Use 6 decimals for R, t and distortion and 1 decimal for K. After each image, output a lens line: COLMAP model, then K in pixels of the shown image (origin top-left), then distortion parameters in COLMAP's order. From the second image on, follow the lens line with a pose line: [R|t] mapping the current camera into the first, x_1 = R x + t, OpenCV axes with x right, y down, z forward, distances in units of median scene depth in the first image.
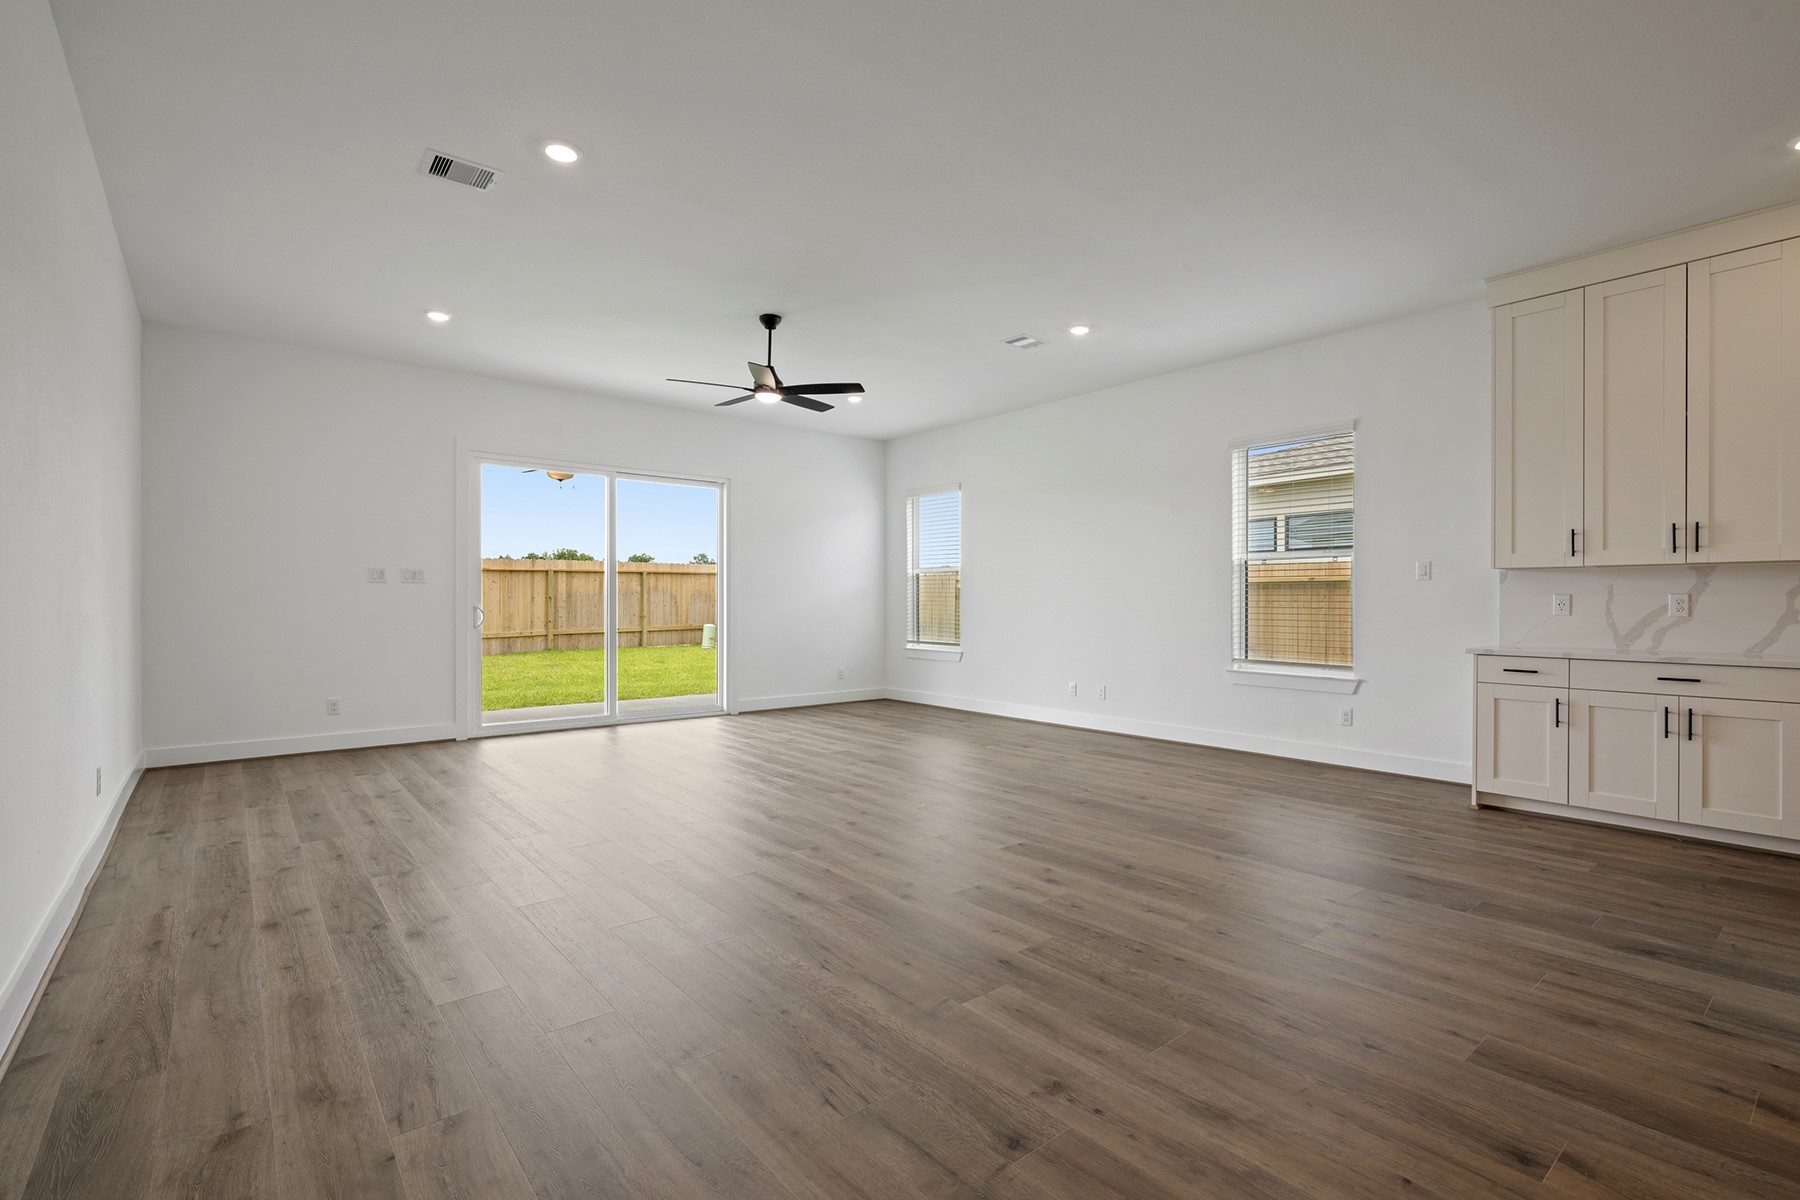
lens RADIAL K [[820.7, 0, 900.0], [0, 820.7, 600.0], [0, 0, 1]] dist [0.002324, 0.000316]
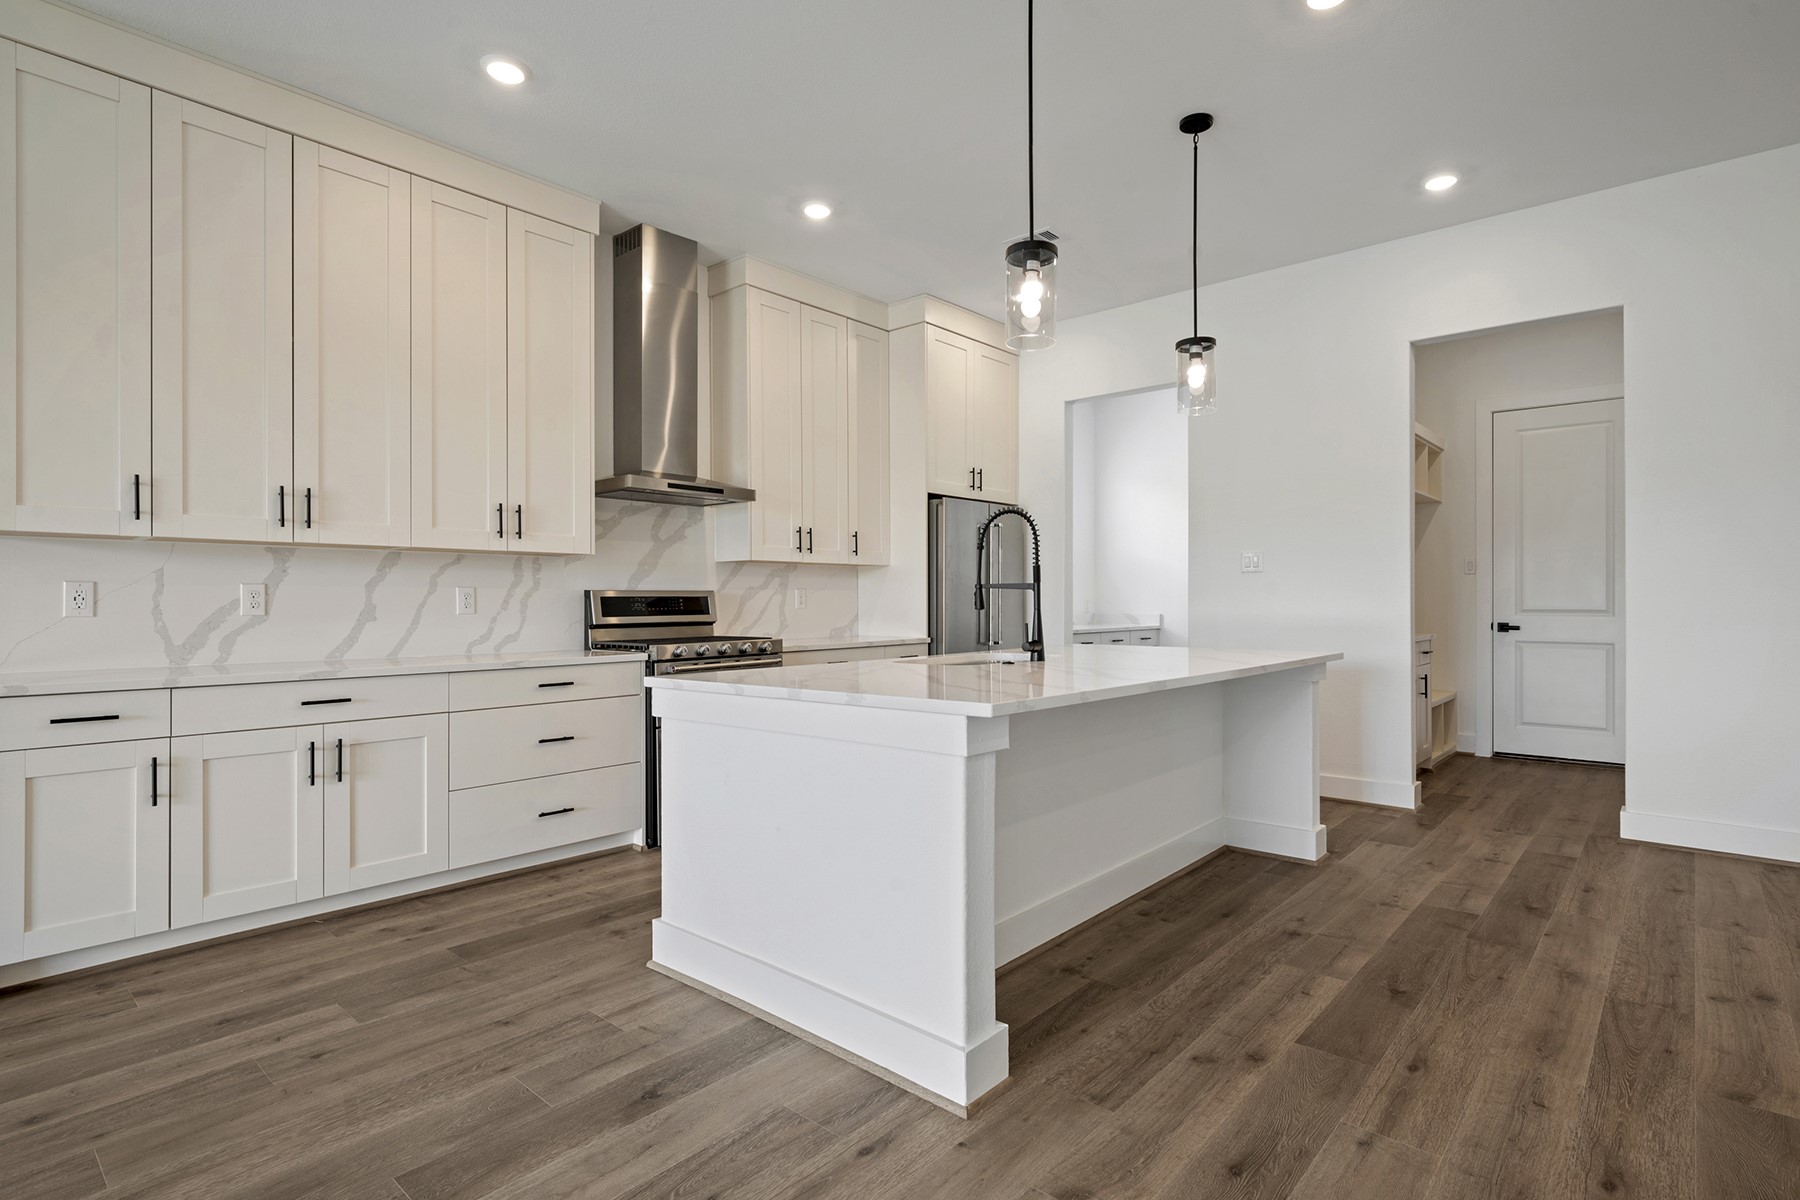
lens RADIAL K [[886.8, 0, 900.0], [0, 886.8, 600.0], [0, 0, 1]] dist [0.002157, 0.000264]
pose [[-0.155658, -0.000548, 0.987811, 0.088501], [-0.003471, 0.999994, 0.000007, 0.004981], [-0.987805, -0.003428, -0.155659, 0.597745]]
